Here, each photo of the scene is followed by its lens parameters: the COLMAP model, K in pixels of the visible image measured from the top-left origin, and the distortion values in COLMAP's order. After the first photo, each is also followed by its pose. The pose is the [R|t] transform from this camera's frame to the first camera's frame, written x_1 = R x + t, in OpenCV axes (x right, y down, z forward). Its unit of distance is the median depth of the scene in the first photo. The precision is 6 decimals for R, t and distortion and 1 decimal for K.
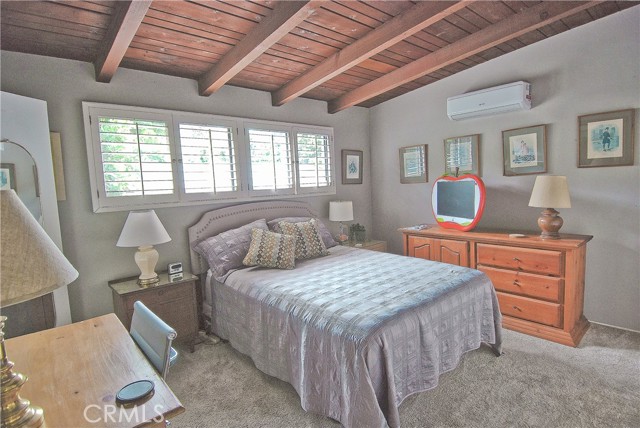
lens RADIAL K [[332.6, 0, 320.0], [0, 332.6, 214.0], [0, 0, 1]] dist [0.046851, -0.054411]
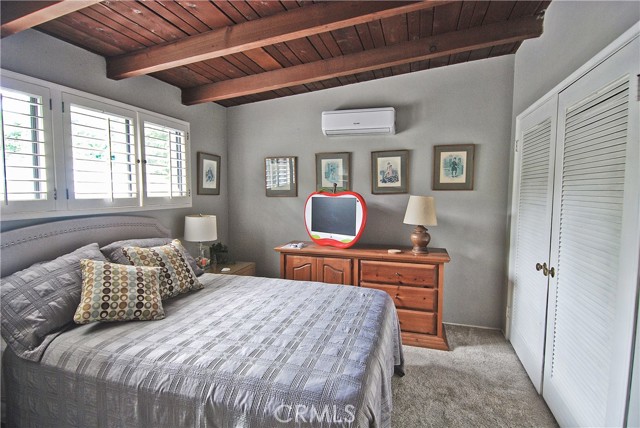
lens RADIAL K [[332.6, 0, 320.0], [0, 332.6, 214.0], [0, 0, 1]] dist [0.046851, -0.054411]
pose [[0.840978, 0.009798, 0.540980, -0.169992], [0.007764, 0.999515, -0.030174, -0.021737], [-0.541013, 0.029576, 0.840494, 0.225000]]
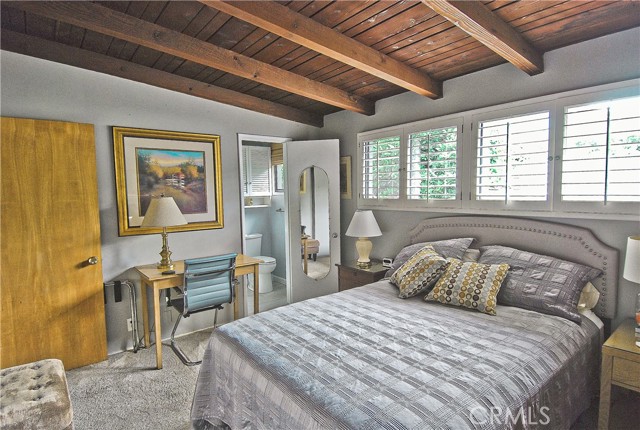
lens RADIAL K [[338.5, 0, 306.1], [0, 338.5, 195.5], [0, 0, 1]] dist [0.000473, 0.000057]
pose [[-0.056028, 0.046975, -0.997324, 0.666361], [-0.093358, 0.994270, 0.052076, -0.095223], [0.994055, 0.096025, -0.051322, 0.716067]]
